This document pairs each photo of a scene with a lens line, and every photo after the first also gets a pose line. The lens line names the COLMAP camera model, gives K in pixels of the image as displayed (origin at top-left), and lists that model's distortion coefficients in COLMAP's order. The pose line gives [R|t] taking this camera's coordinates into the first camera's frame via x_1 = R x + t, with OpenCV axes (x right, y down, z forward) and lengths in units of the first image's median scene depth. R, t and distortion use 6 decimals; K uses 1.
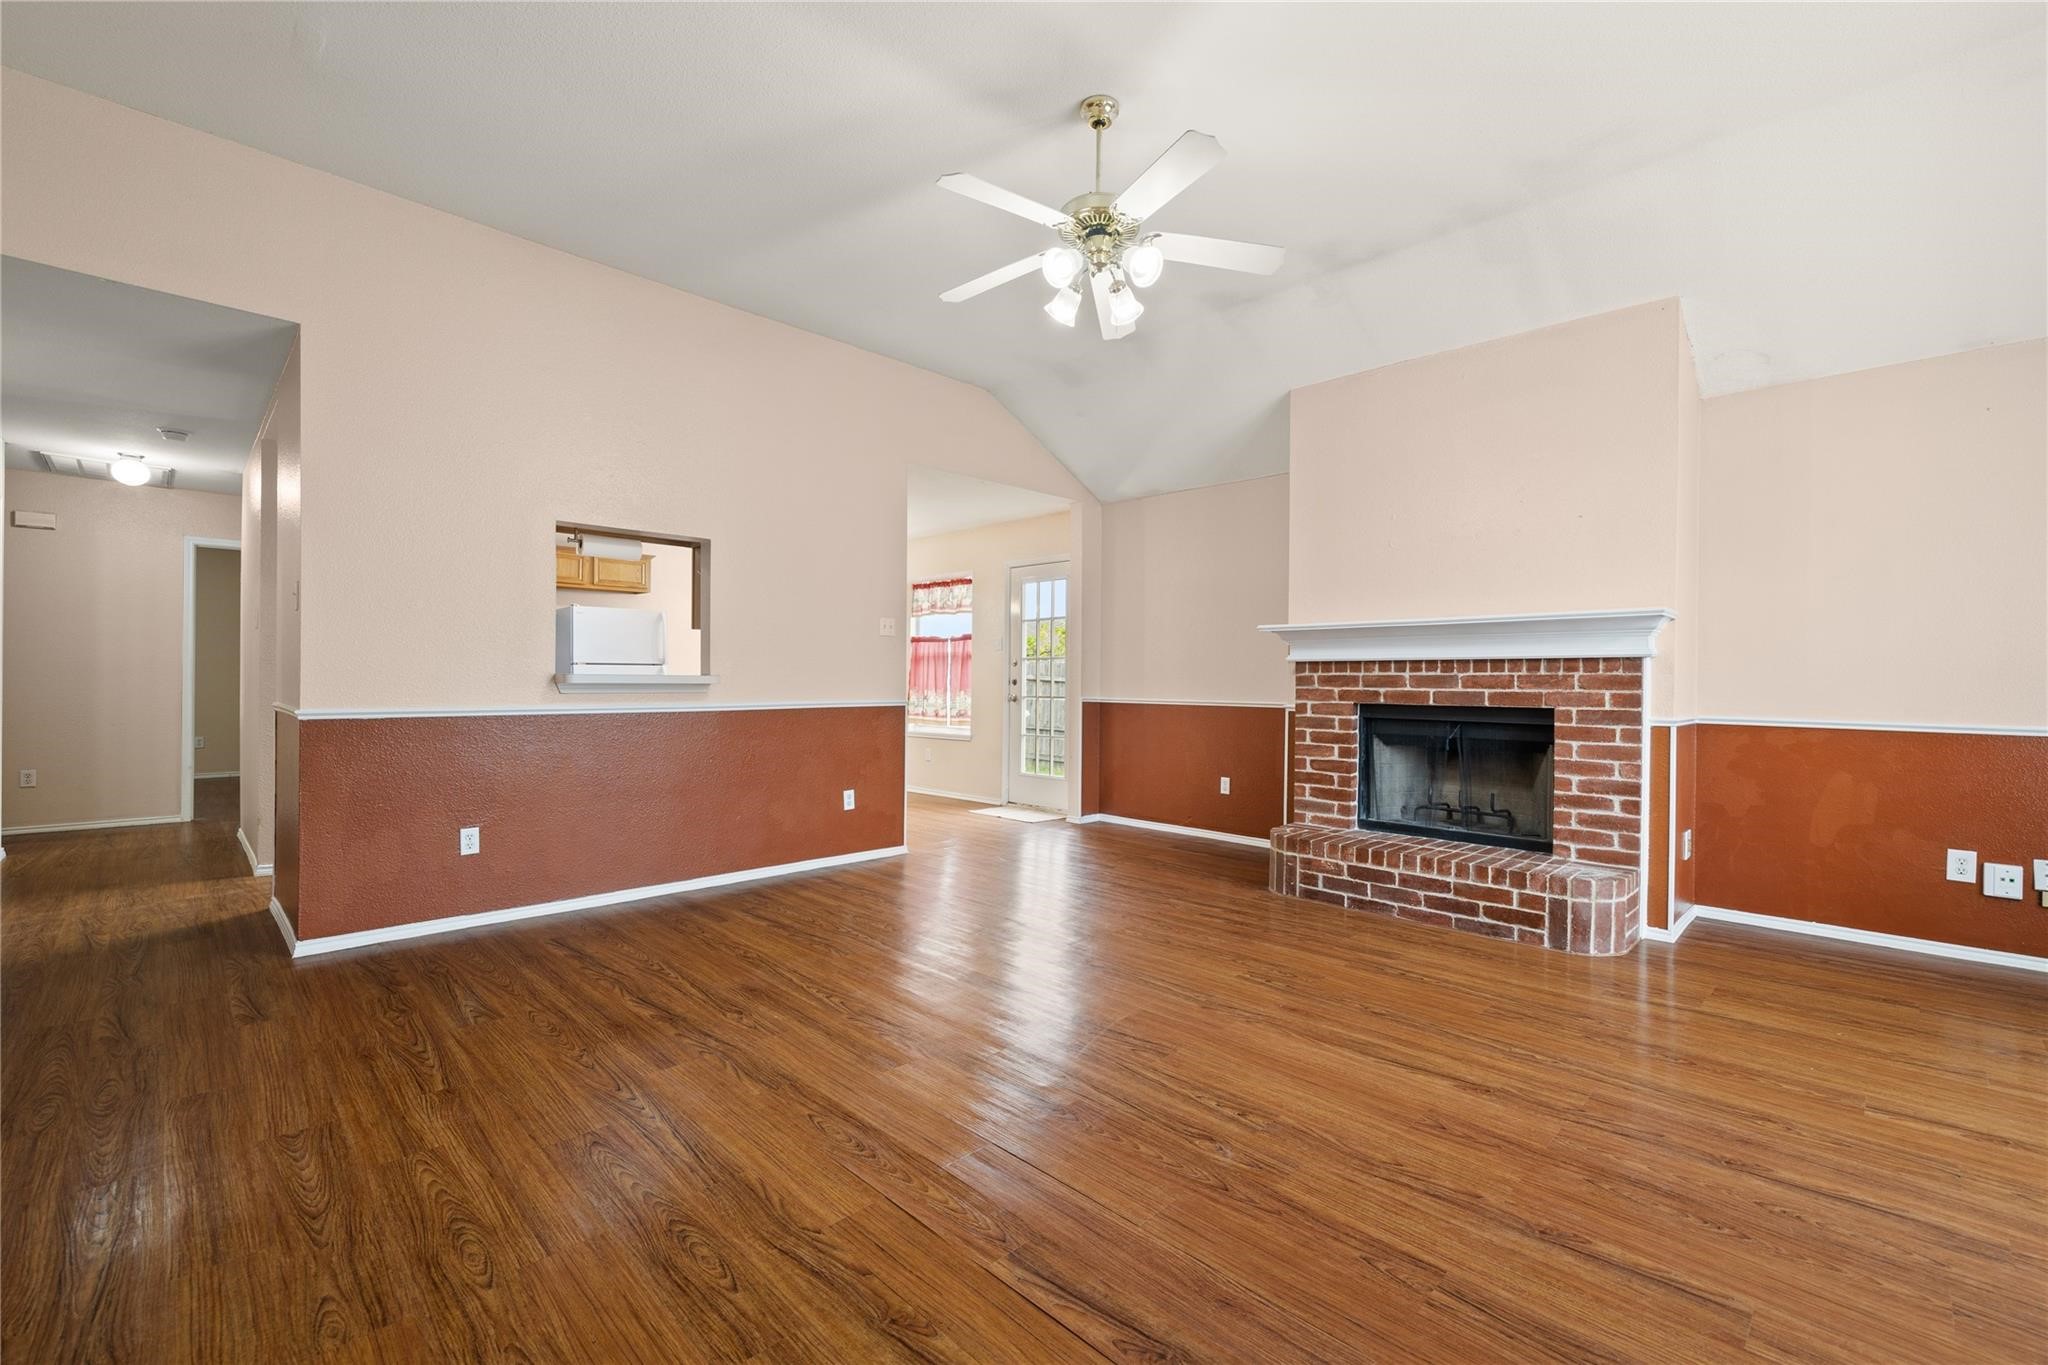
lens RADIAL K [[883.6, 0, 1016.3], [0, 883.6, 679.0], [0, 0, 1]] dist [0.000803, 0.000560]
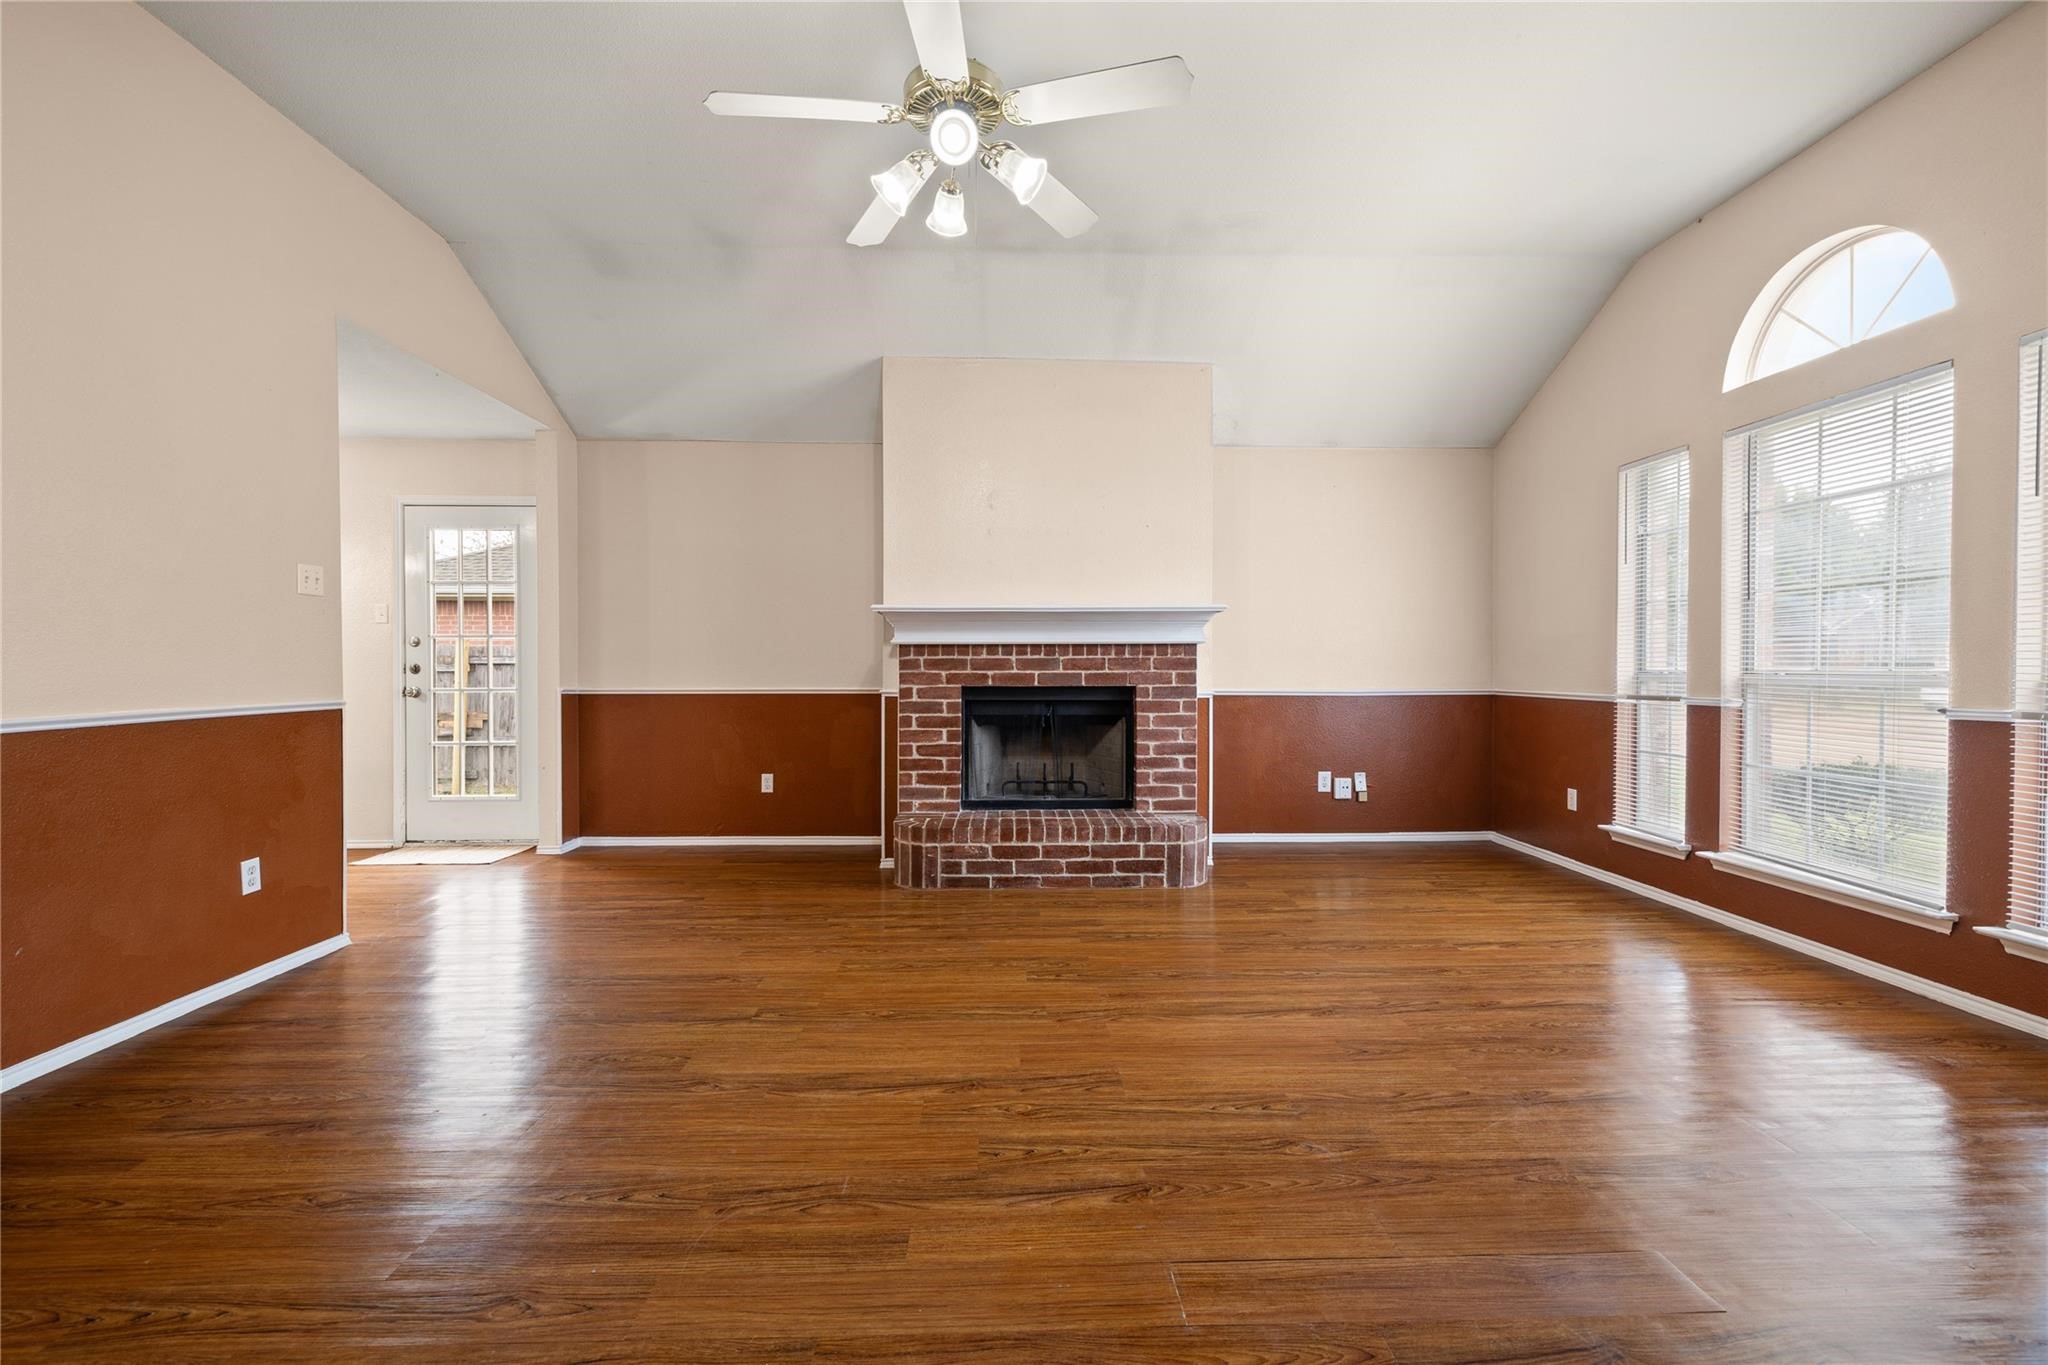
lens RADIAL K [[883.6, 0, 1039.5], [0, 883.6, 679.8], [0, 0, 1]] dist [0.000803, 0.000560]
pose [[0.667824, -0.019058, 0.744075, -0.370051], [0.004560, 0.999758, 0.021514, -0.001363], [-0.744305, -0.010974, 0.667750, 0.316710]]
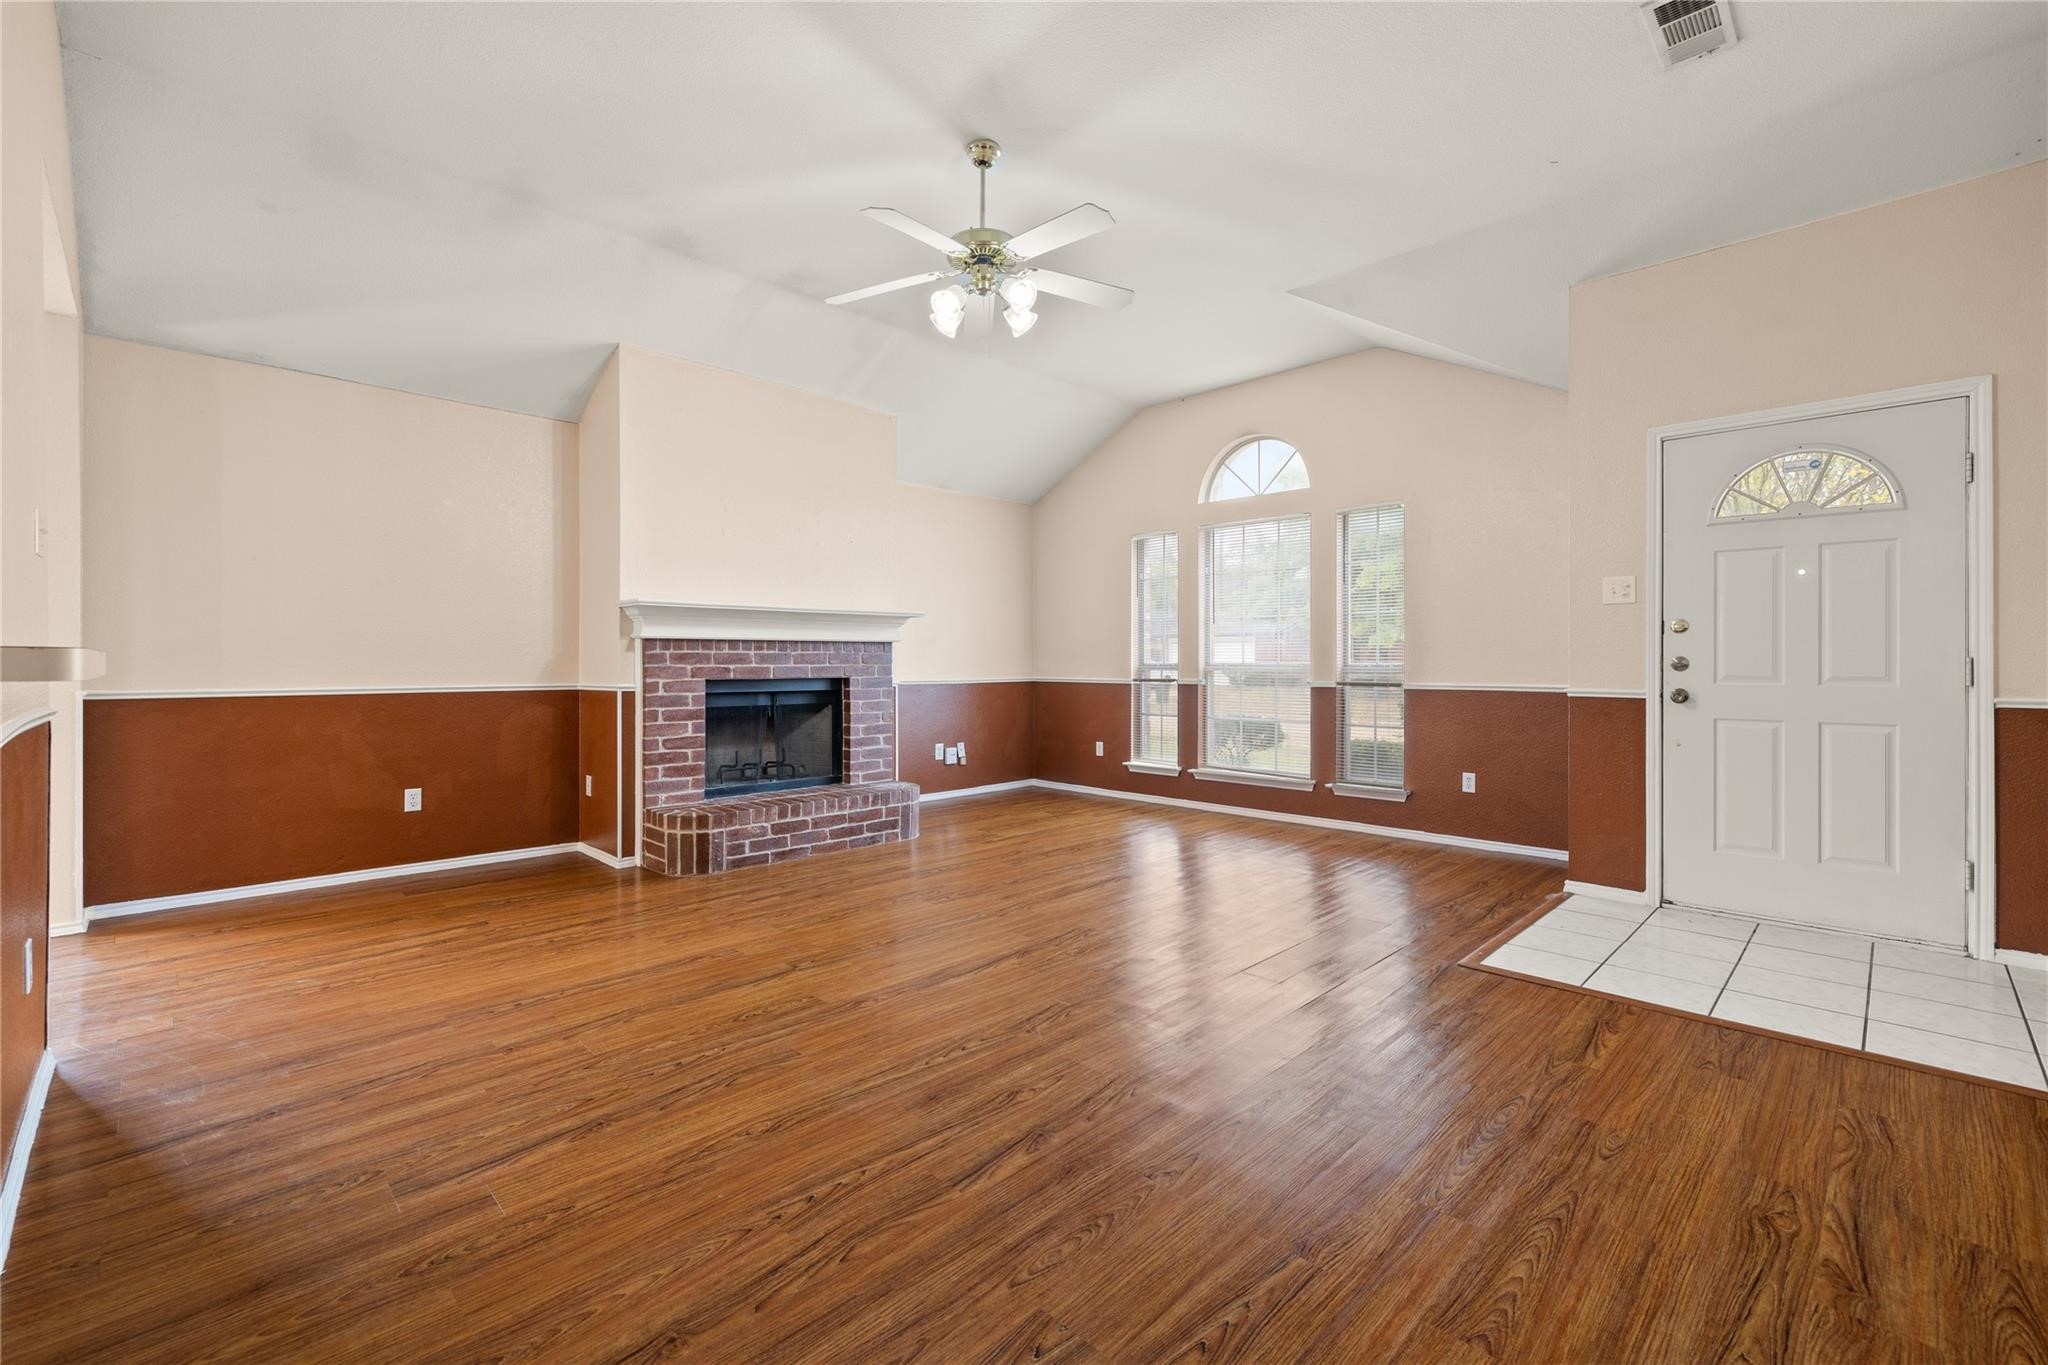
lens RADIAL K [[883.6, 0, 1062.5], [0, 883.6, 663.5], [0, 0, 1]] dist [0.000803, 0.000560]
pose [[-0.050362, -0.010728, 0.998673, -0.824082], [-0.002485, 0.999941, 0.010616, -0.004849], [-0.998728, -0.001947, -0.050385, 0.759811]]
